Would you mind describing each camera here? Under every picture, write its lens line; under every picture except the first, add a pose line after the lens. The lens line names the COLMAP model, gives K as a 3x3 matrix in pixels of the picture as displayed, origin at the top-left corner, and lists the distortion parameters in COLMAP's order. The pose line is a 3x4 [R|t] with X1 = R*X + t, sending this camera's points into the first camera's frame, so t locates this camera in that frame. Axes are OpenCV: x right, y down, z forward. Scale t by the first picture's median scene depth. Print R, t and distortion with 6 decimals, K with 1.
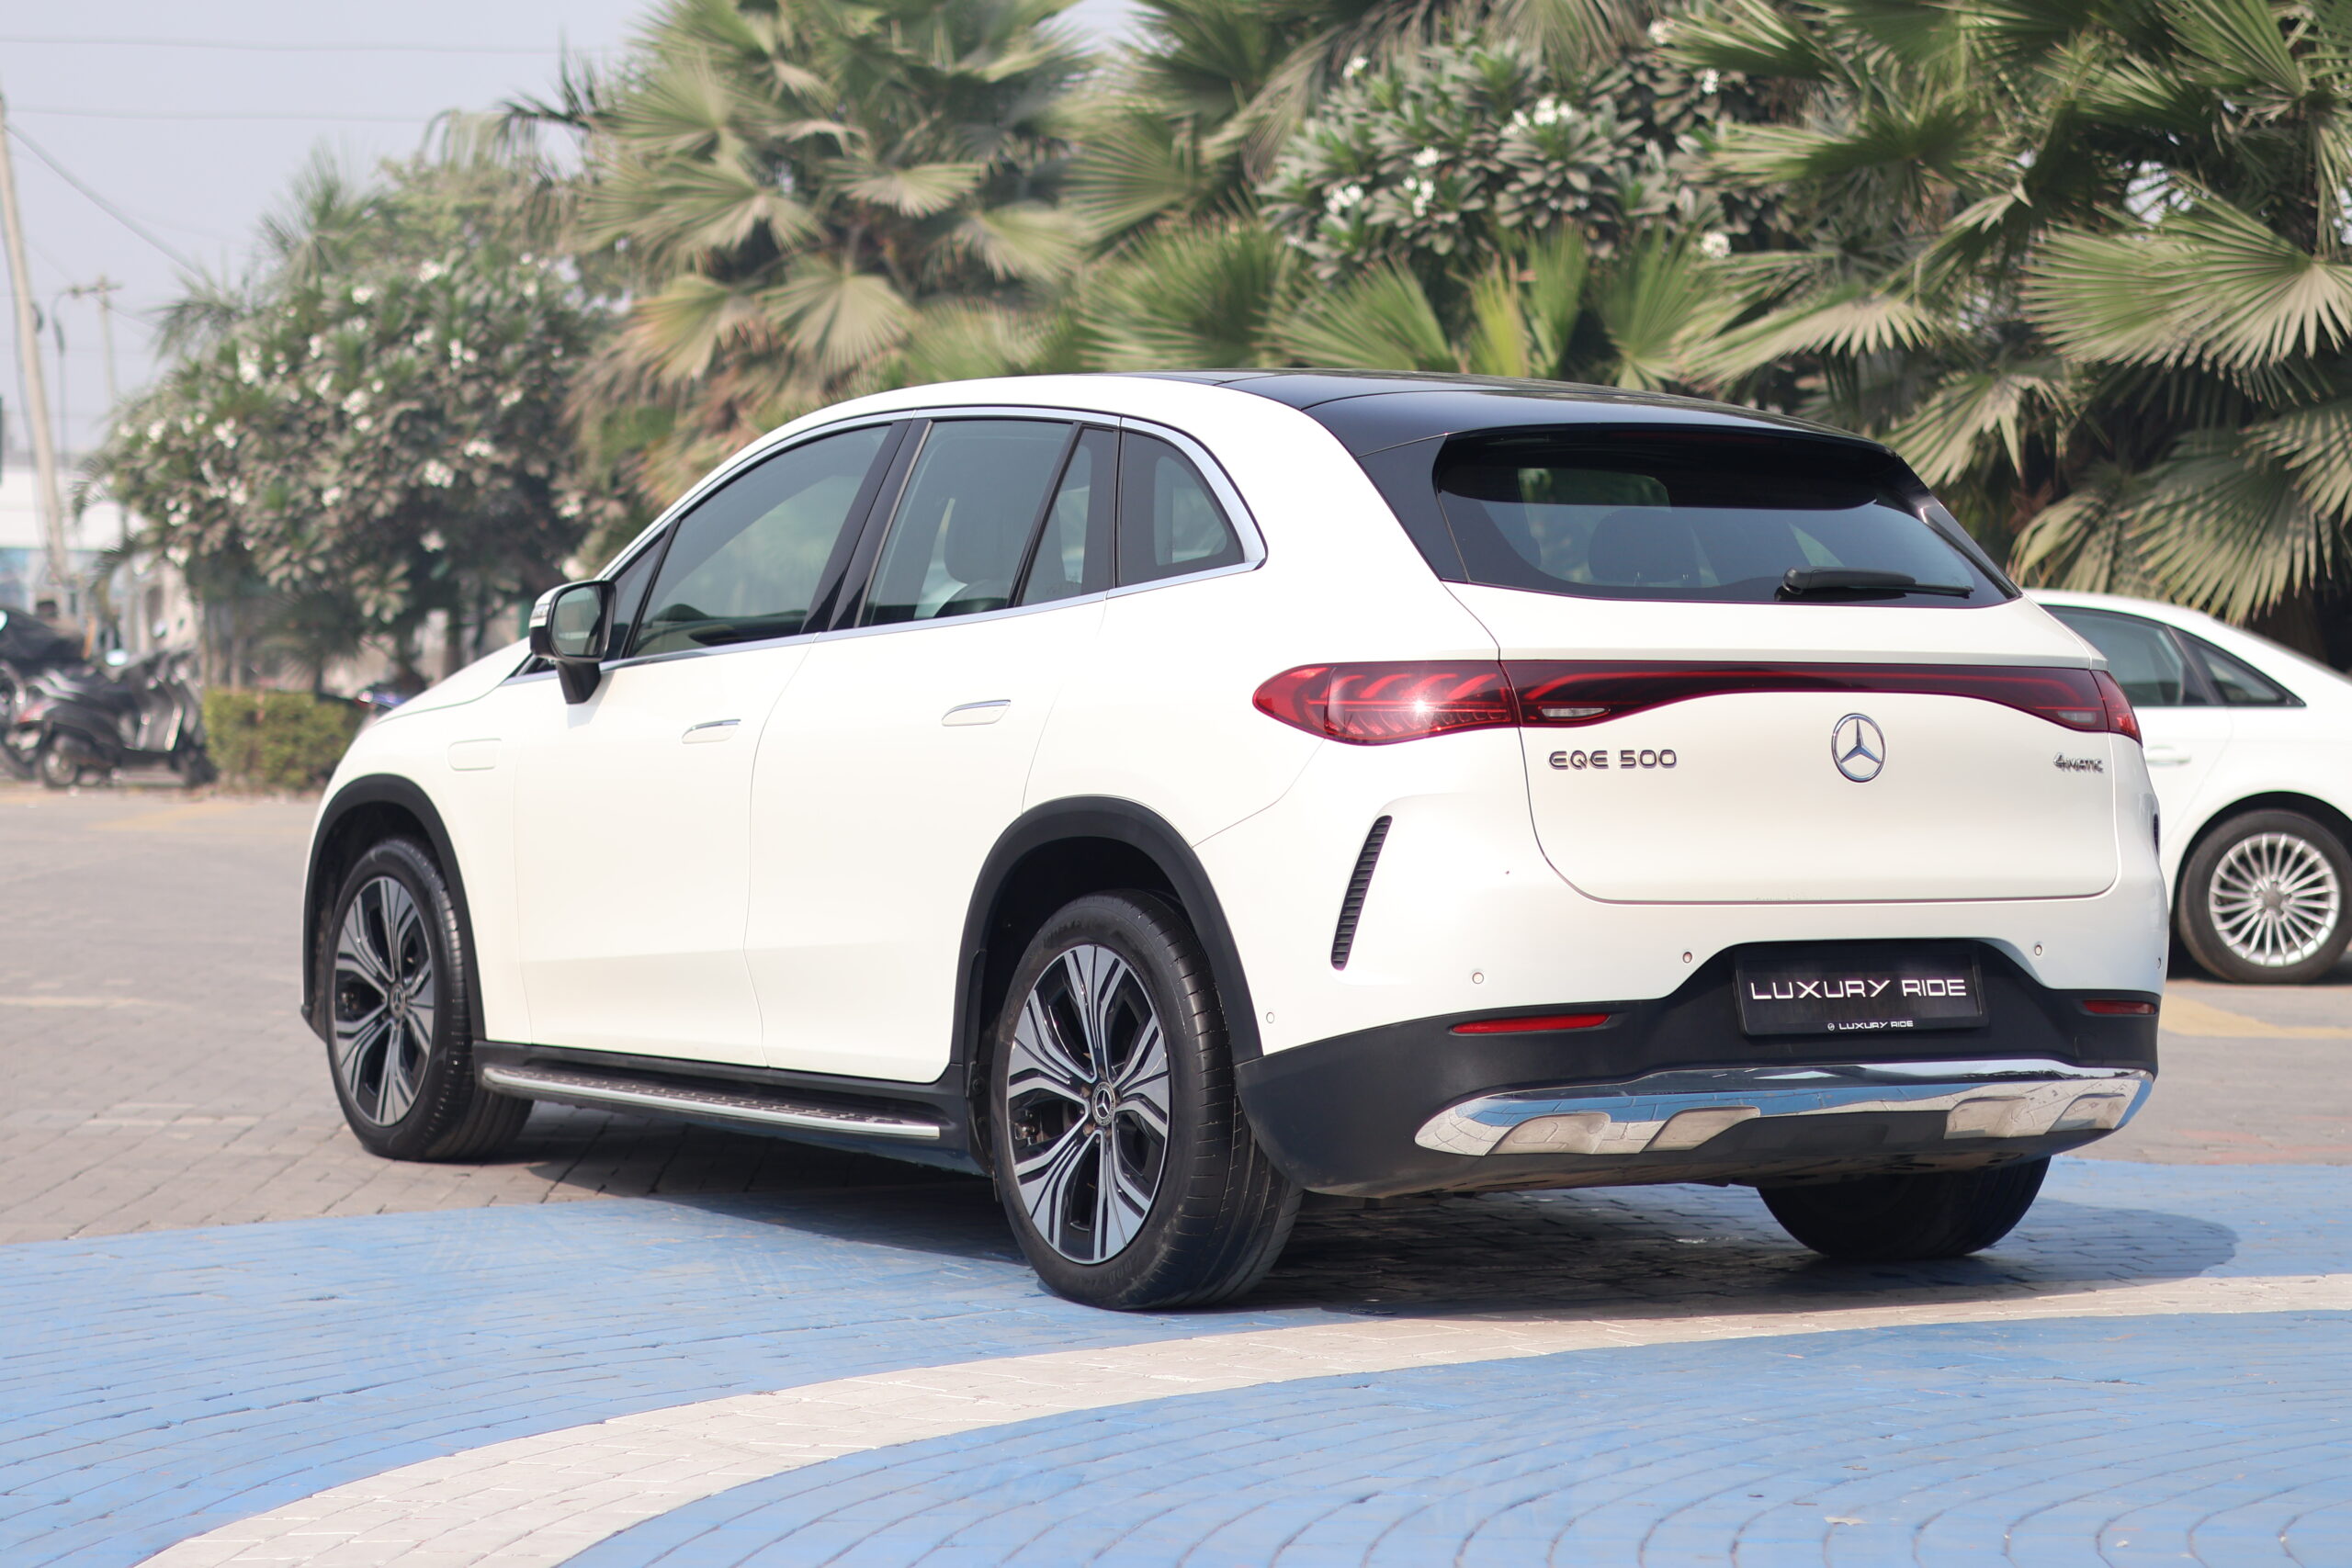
lens RADIAL K [[5371.4, 0, 1176.0], [0, 5371.4, 784.0], [0, 0, 1]] dist [0.075750, -0.759737]
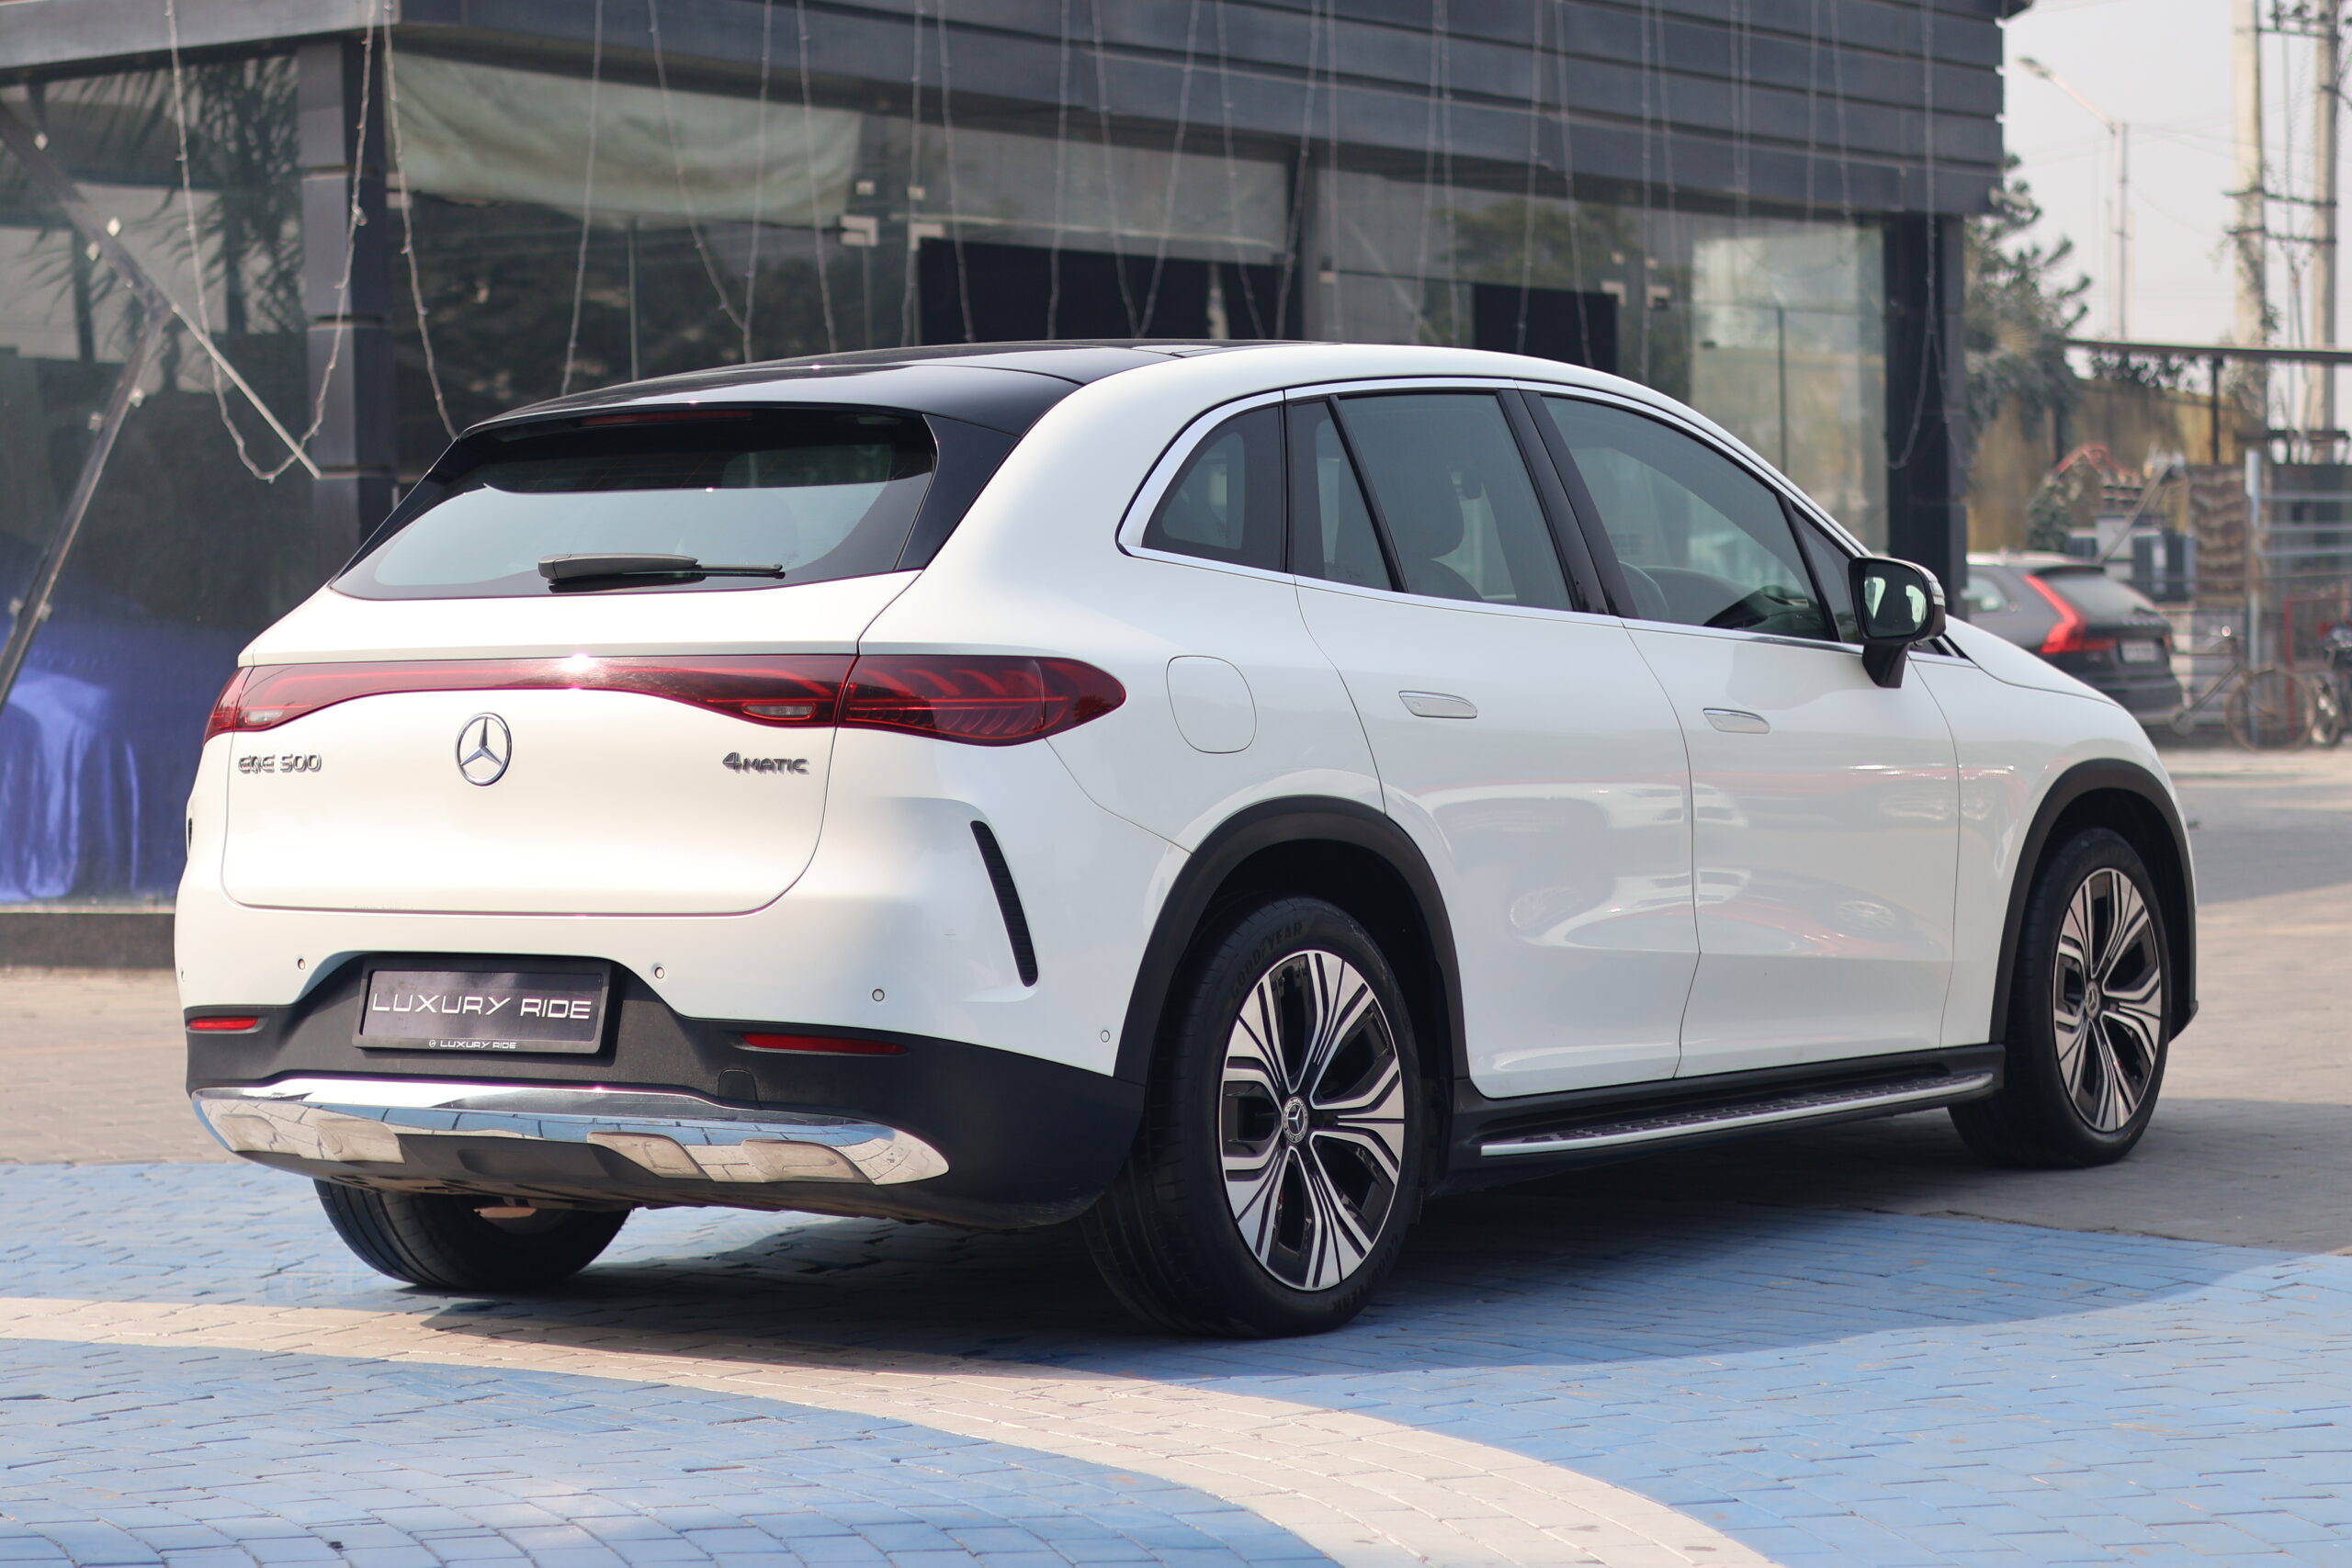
lens RADIAL K [[5371.4, 0, 1176.0], [0, 5371.4, 784.0], [0, 0, 1]] dist [0.075750, -0.759737]
pose [[0.399490, -0.000550, -0.916737, 1.036708], [0.002476, 0.999997, 0.000479, -0.000879], [0.916734, -0.002461, 0.399490, 0.733178]]
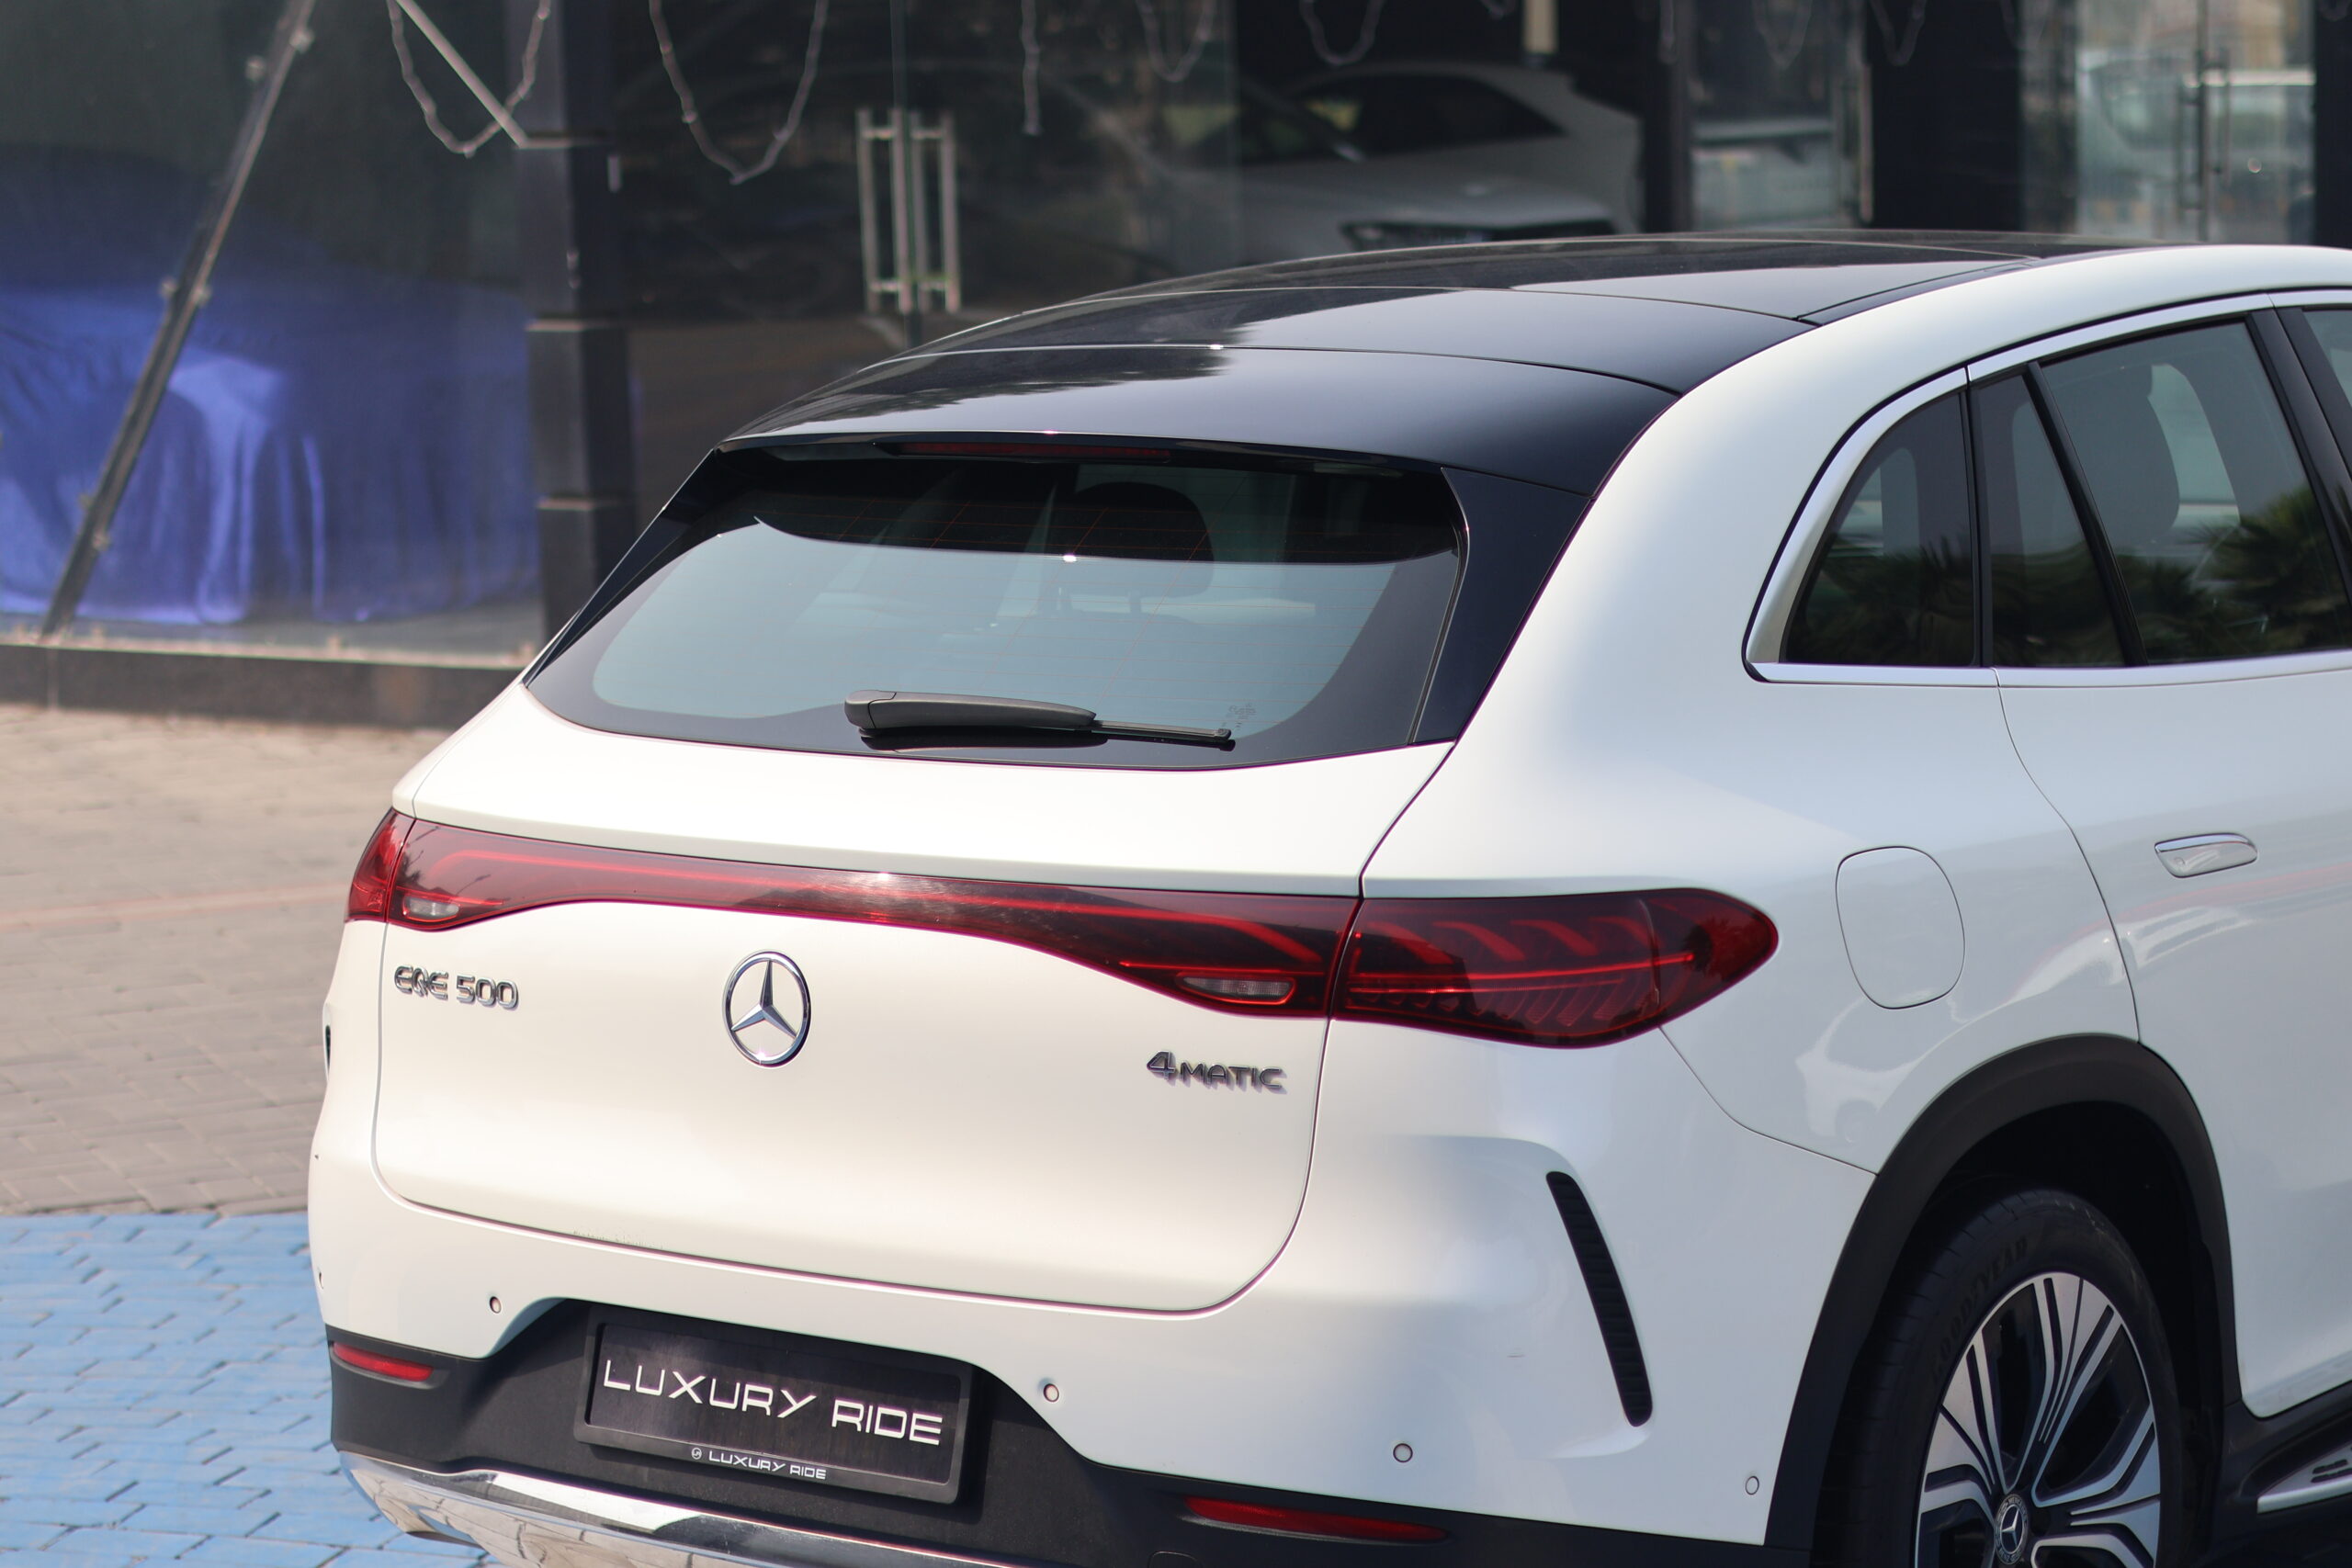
lens RADIAL K [[5371.4, 0, 1176.0], [0, 5371.4, 784.0], [0, 0, 1]] dist [0.075750, -0.759737]
pose [[0.361187, 0.098088, -0.927320, 0.701161], [0.012625, 0.993847, 0.110043, -0.097841], [0.932408, -0.051454, 0.357726, 0.825755]]
